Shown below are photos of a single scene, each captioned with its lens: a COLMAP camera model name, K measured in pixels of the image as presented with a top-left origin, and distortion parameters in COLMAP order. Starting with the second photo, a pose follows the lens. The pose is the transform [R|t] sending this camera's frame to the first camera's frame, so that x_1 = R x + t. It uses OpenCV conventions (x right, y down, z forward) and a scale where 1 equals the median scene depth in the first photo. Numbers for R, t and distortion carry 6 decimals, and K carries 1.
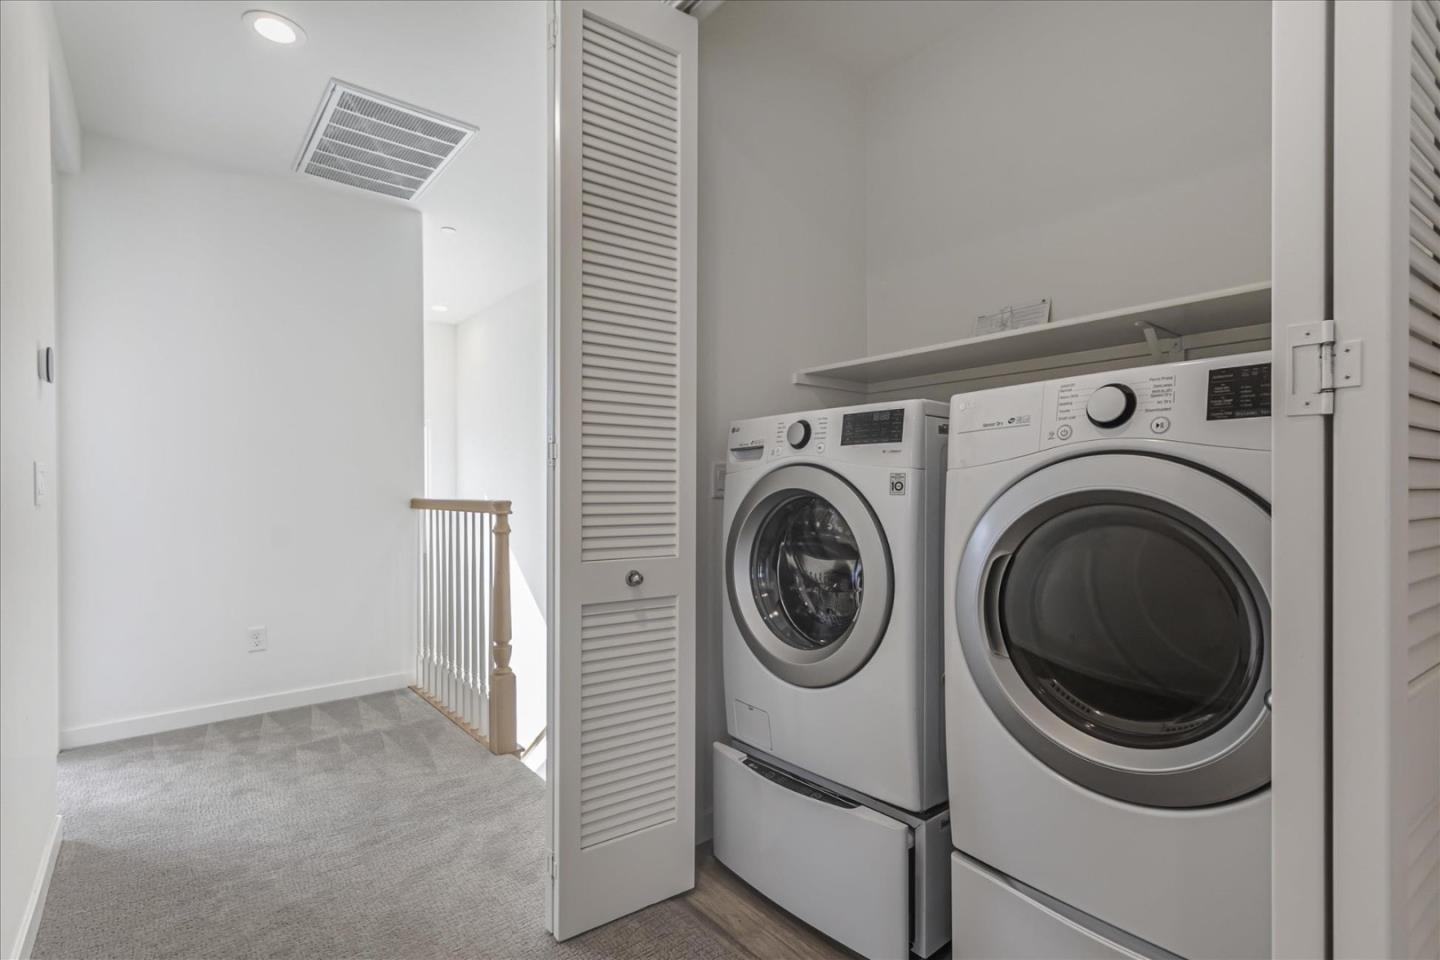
lens RADIAL K [[676.1, 0, 722.6], [0, 676.1, 497.0], [0, 0, 1]] dist [0.002614, -0.000261]
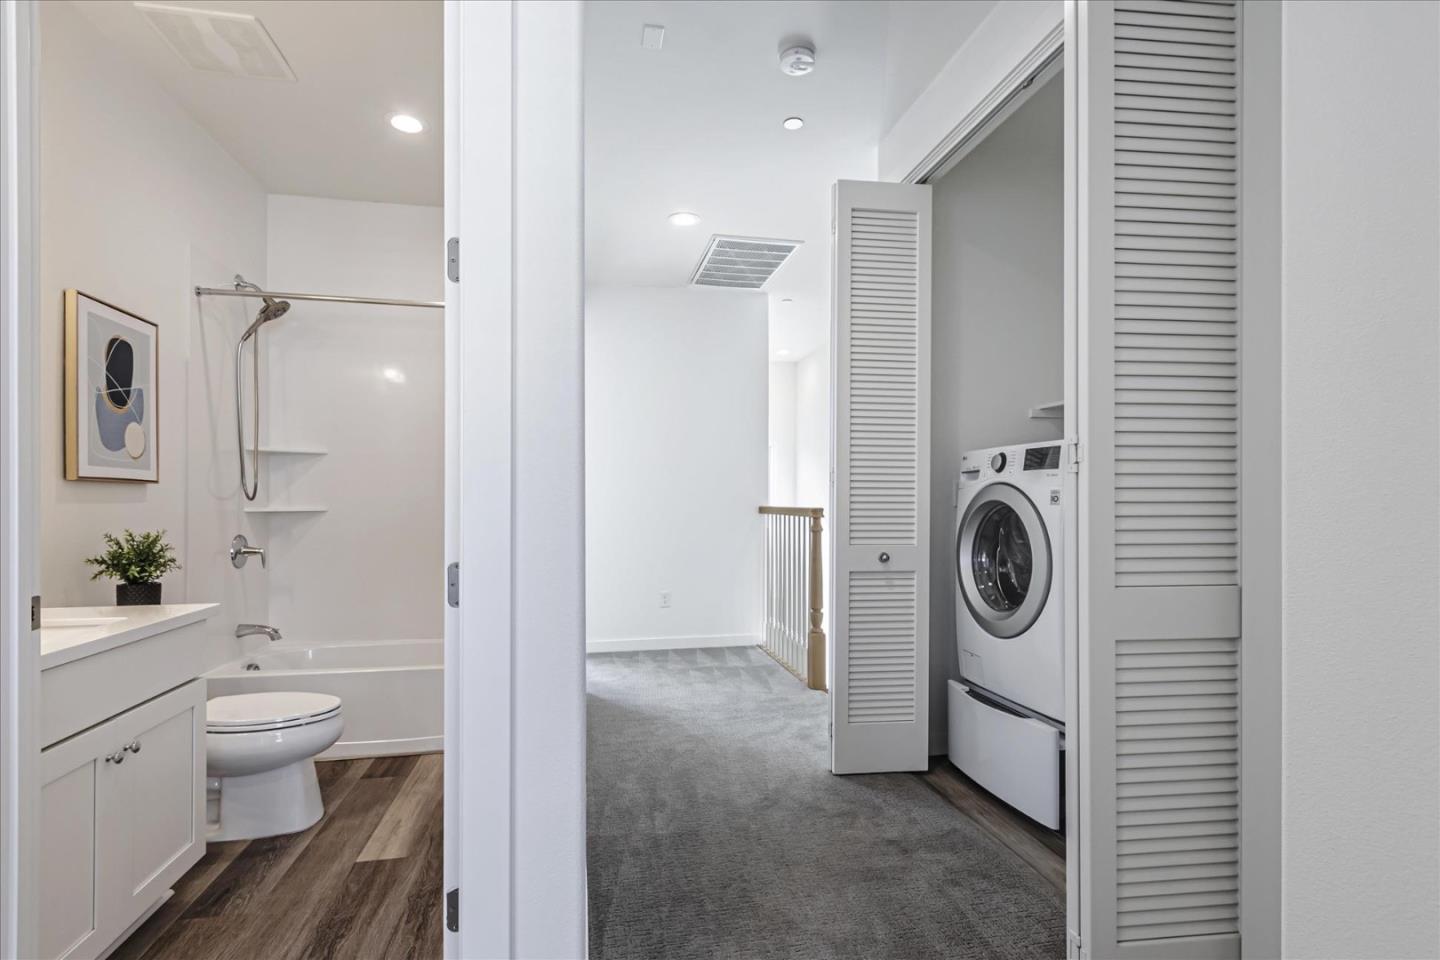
lens RADIAL K [[676.1, 0, 722.6], [0, 676.1, 497.0], [0, 0, 1]] dist [0.002614, -0.000261]
pose [[0.881014, 0.000555, -0.473090, 0.196082], [-0.007262, 0.999897, -0.012351, 0.002018], [0.473035, 0.014317, 0.880927, -0.388653]]
